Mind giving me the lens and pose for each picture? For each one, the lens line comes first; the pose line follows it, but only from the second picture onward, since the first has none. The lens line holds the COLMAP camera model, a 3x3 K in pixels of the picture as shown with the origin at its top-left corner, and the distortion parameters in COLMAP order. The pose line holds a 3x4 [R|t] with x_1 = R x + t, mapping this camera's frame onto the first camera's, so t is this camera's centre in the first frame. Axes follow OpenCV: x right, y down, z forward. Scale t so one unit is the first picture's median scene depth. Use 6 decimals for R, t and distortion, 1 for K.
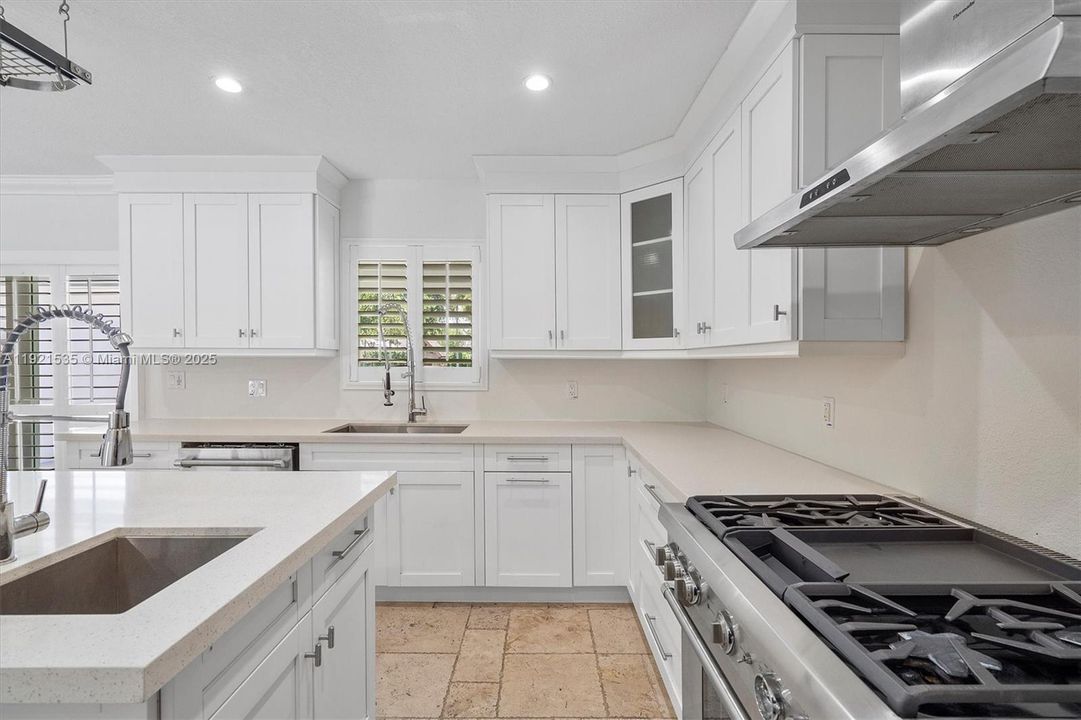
lens RADIAL K [[500.4, 0, 542.8], [0, 500.4, 364.6], [0, 0, 1]] dist [-0.004175, 0.002957]
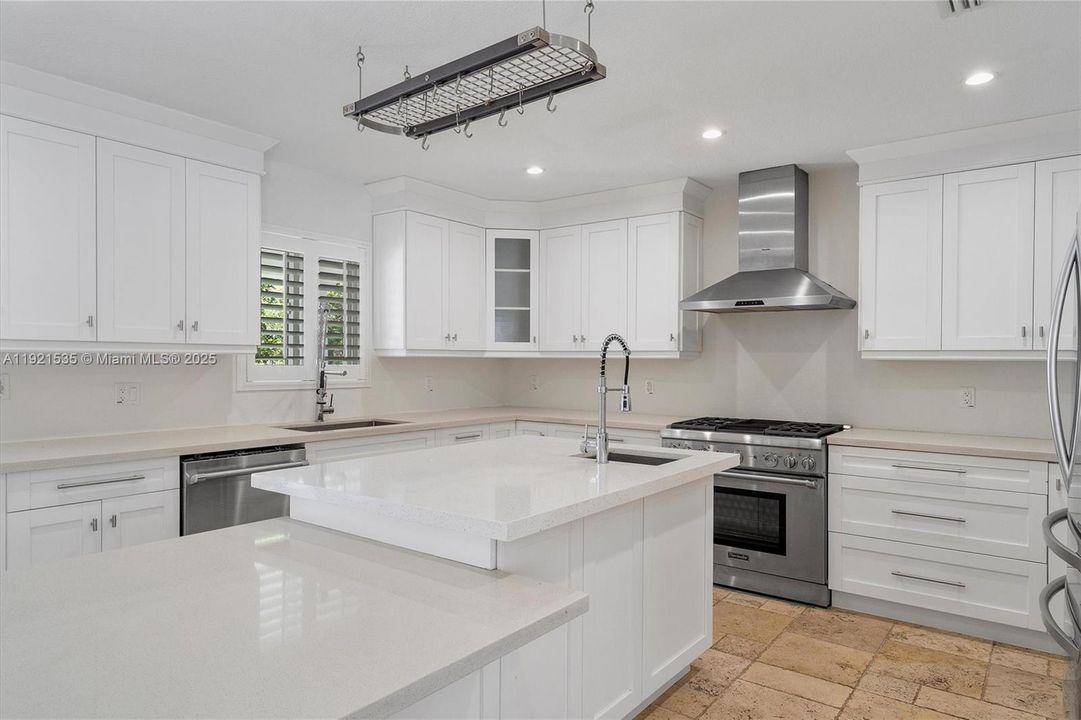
lens RADIAL K [[667.7, 0, 530.2], [0, 667.7, 358.6], [0, 0, 1]] dist [-0.000010, 0.000169]
pose [[0.616841, 0.001104, 0.787087, -1.203948], [0.000866, 0.999997, -0.002081, -0.005419], [-0.787087, 0.001965, 0.616838, -0.150761]]
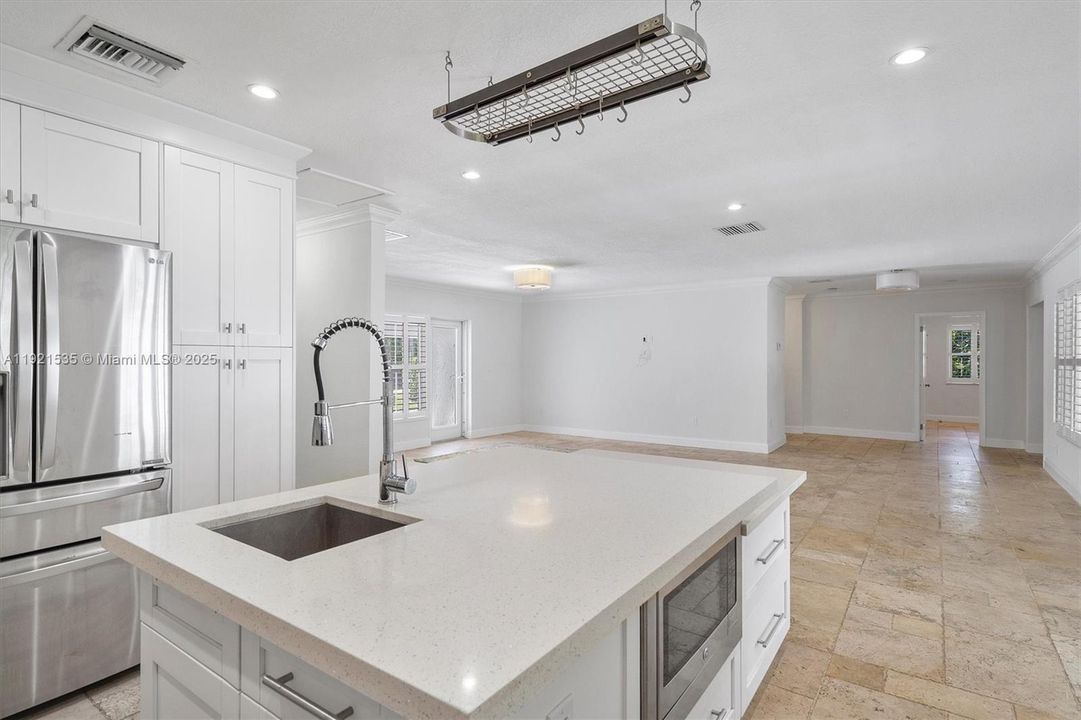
lens RADIAL K [[554.9, 0, 538.3], [0, 554.9, 357.5], [0, 0, 1]] dist [0.005262, 0.001218]
pose [[-0.581185, -0.009191, -0.813720, -0.021348], [-0.006931, 0.999956, -0.006344, -0.002797], [0.813742, 0.001953, -0.581223, 0.874328]]
